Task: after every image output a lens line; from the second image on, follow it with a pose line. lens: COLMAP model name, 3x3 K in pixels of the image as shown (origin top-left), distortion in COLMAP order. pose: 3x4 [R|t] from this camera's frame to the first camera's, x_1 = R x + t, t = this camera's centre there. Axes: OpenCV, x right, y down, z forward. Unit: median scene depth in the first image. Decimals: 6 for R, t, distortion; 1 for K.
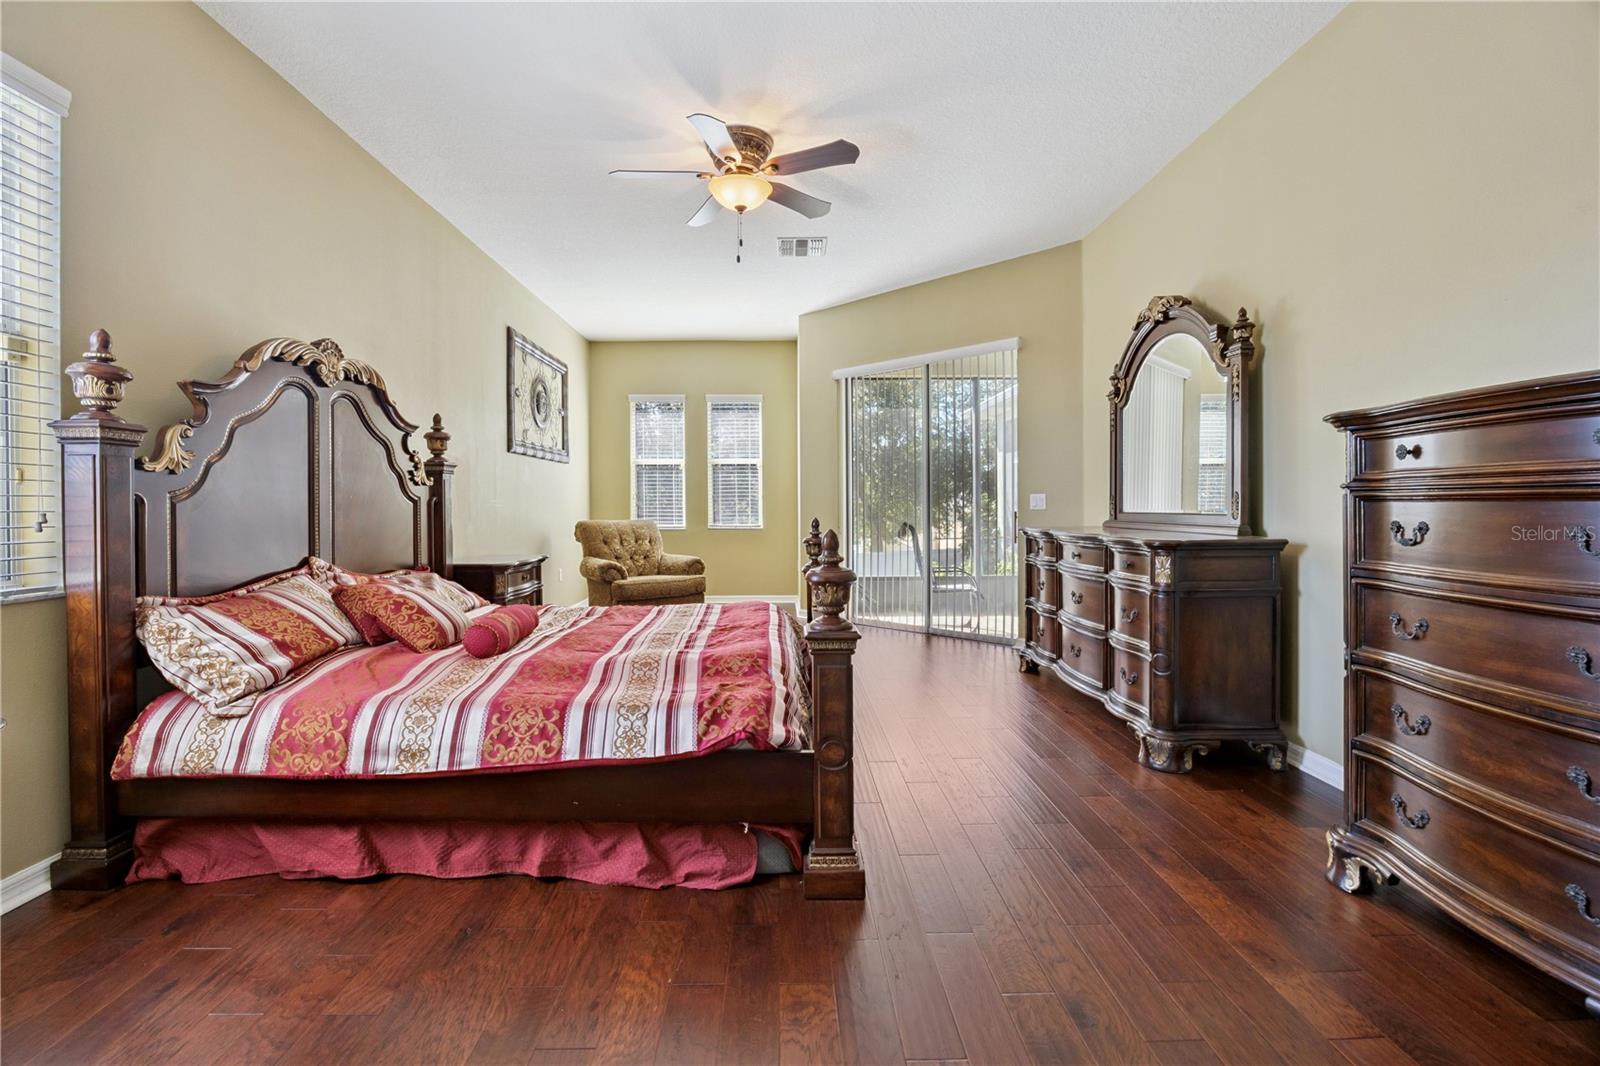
lens RADIAL K [[696.6, 0, 780.9], [0, 696.6, 515.4], [0, 0, 1]] dist [-0.013192, 0.000831]
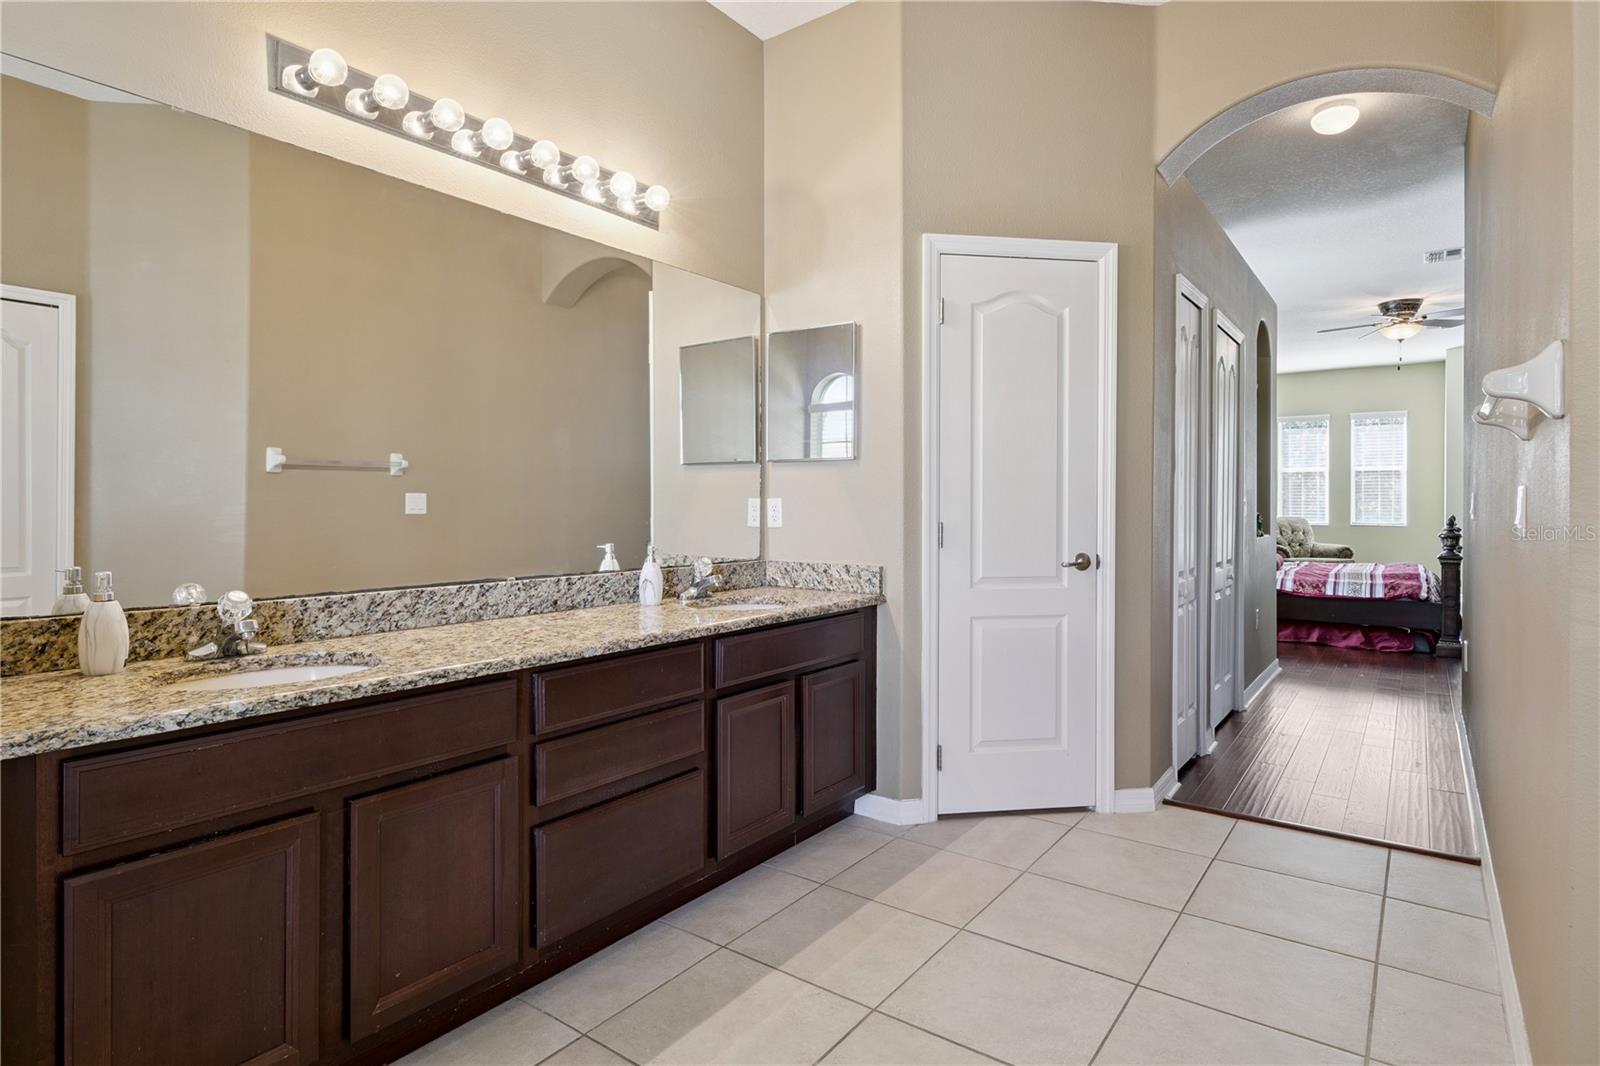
lens RADIAL K [[855.0, 0, 795.8], [0, 855.0, 514.0], [0, 0, 1]] dist [-0.004922, -0.000633]
pose [[0.803746, 0.003646, -0.594961, 0.002401], [-0.004416, 0.999990, 0.000162, 0.015136], [0.594956, 0.002498, 0.803755, -2.440002]]
